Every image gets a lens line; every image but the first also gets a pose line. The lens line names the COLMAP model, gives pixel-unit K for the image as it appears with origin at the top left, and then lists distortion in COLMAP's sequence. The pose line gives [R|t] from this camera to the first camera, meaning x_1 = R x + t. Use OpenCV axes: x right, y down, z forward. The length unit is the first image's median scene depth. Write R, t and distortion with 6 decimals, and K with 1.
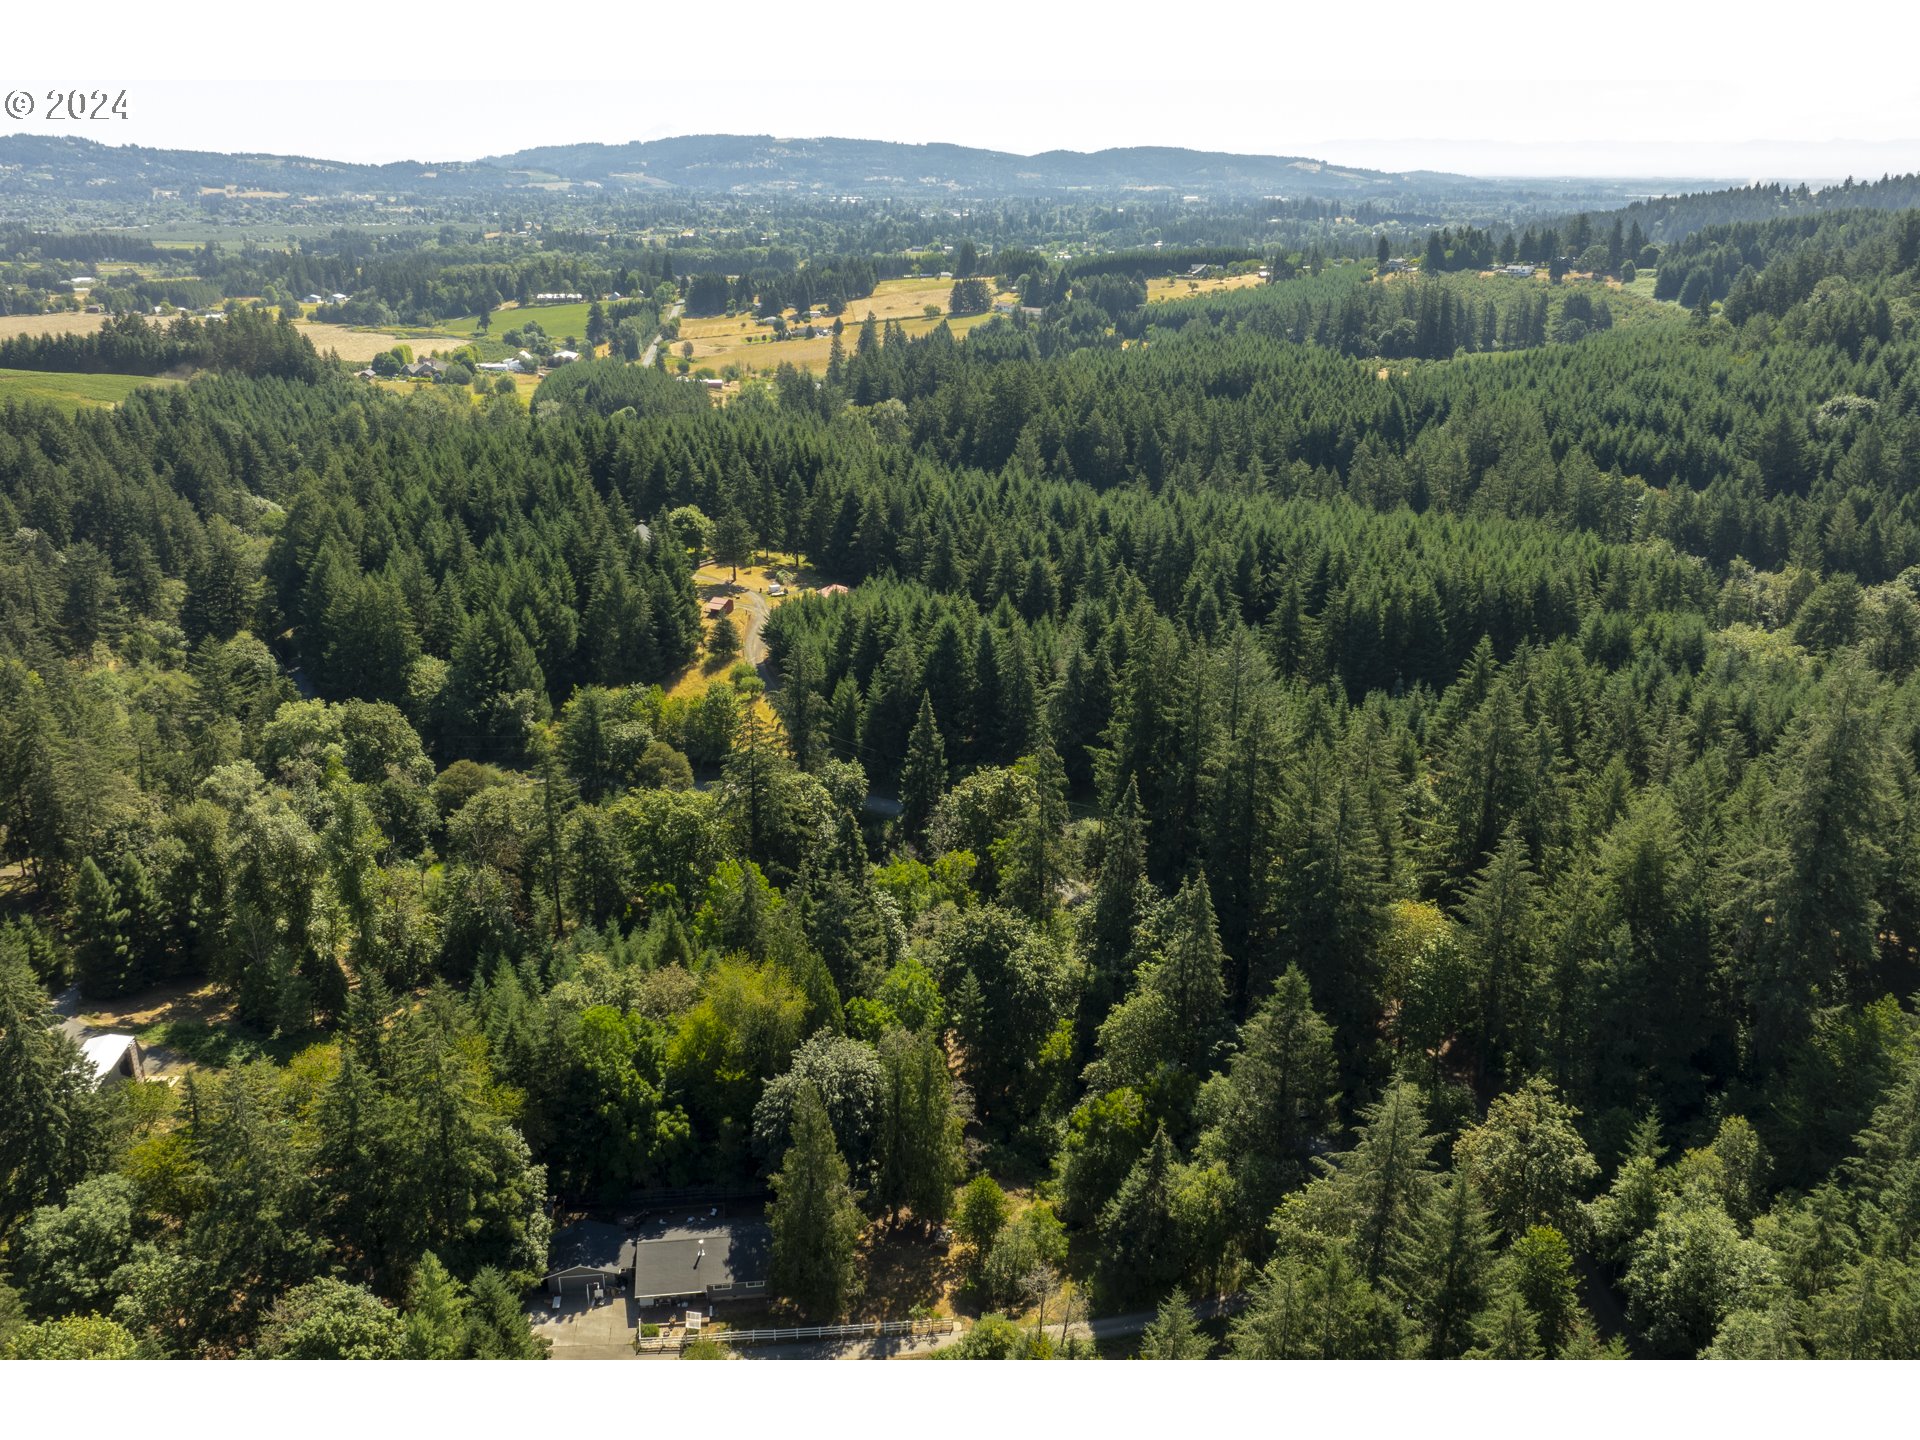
lens RADIAL K [[1602.1, 0, 964.6], [0, 1602.1, 718.6], [0, 0, 1]] dist [-0.013013, -0.027328]
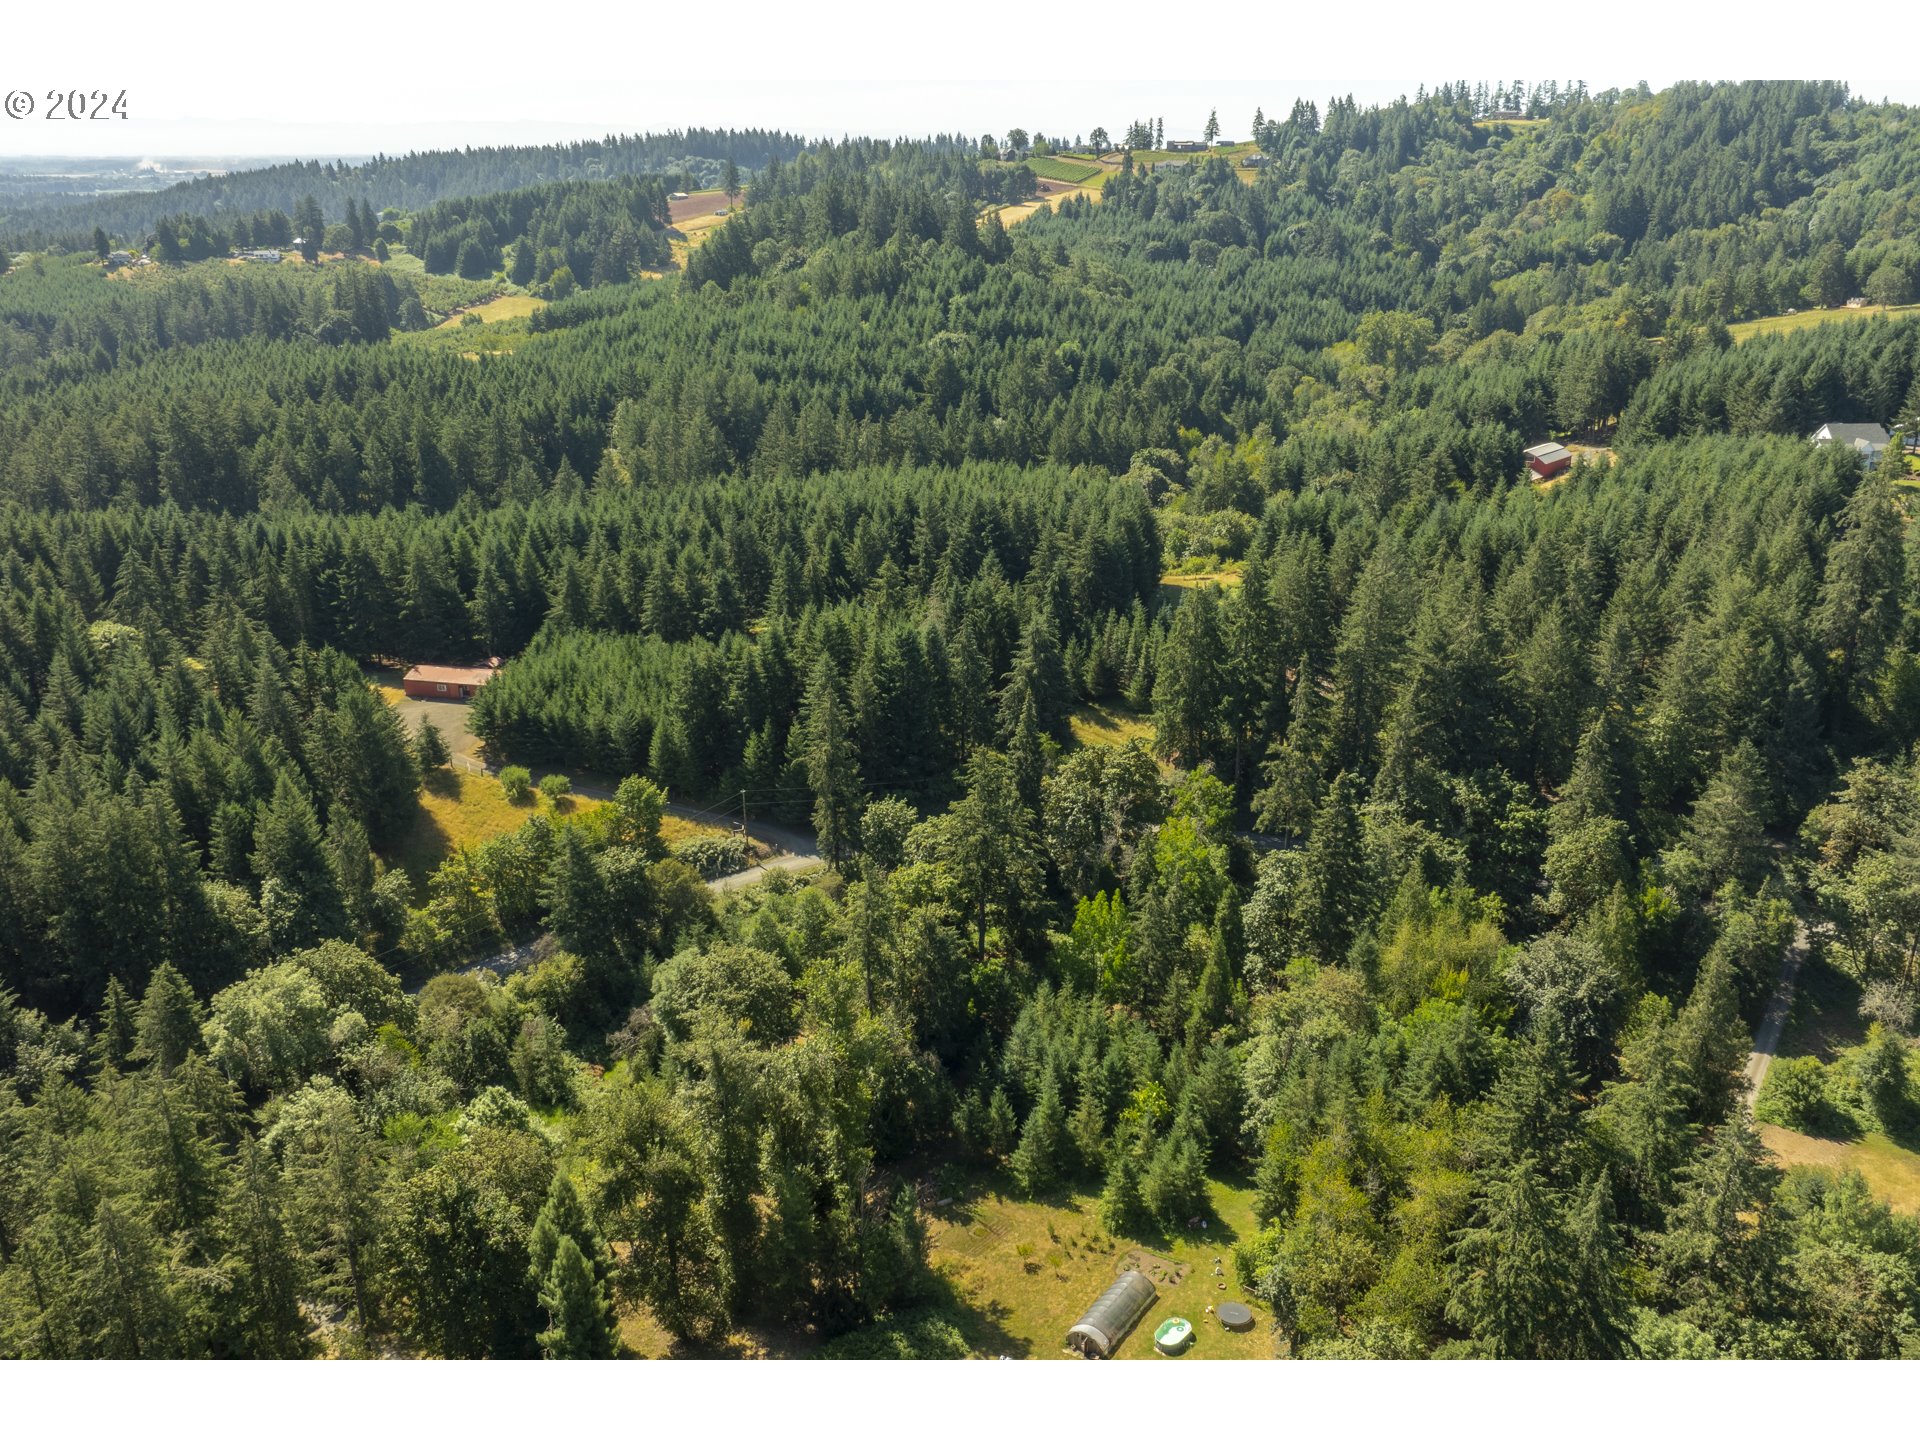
lens RADIAL K [[1602.1, 0, 964.6], [0, 1602.1, 718.6], [0, 0, 1]] dist [-0.013013, -0.027328]
pose [[0.613495, -0.265608, 0.743691, -0.162807], [0.256129, 0.957756, 0.130772, -0.028926], [-0.747009, 0.110253, 0.655608, 0.081459]]
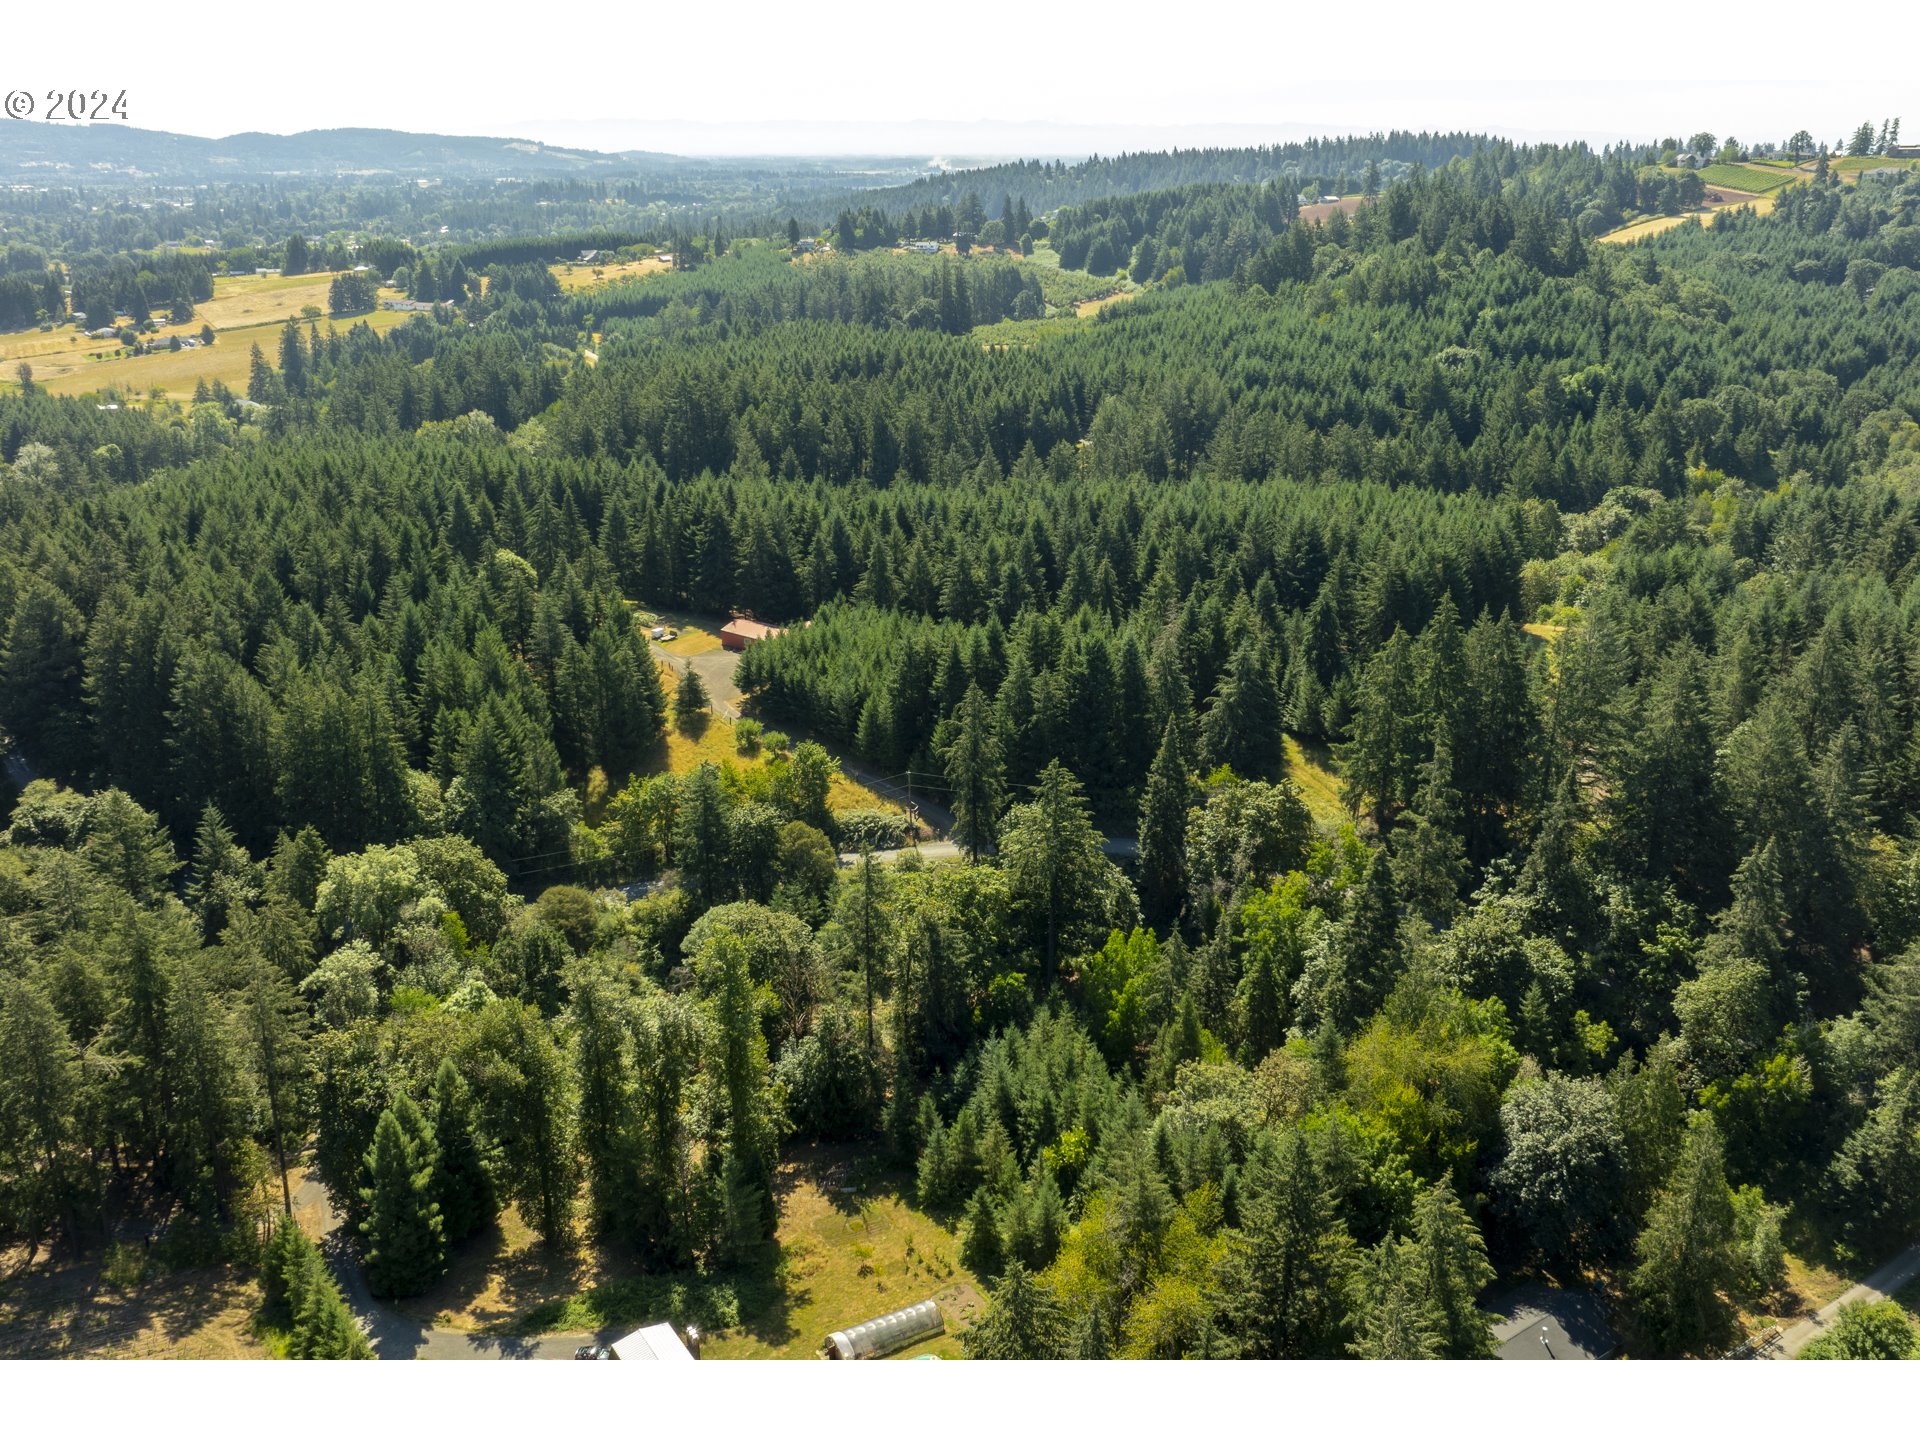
lens RADIAL K [[1602.1, 0, 964.6], [0, 1602.1, 718.6], [0, 0, 1]] dist [-0.013013, -0.027328]
pose [[0.892553, -0.151369, 0.424778, -0.111247], [0.146722, 0.988205, 0.043849, -0.015371], [-0.426405, 0.023187, 0.904235, 0.042245]]
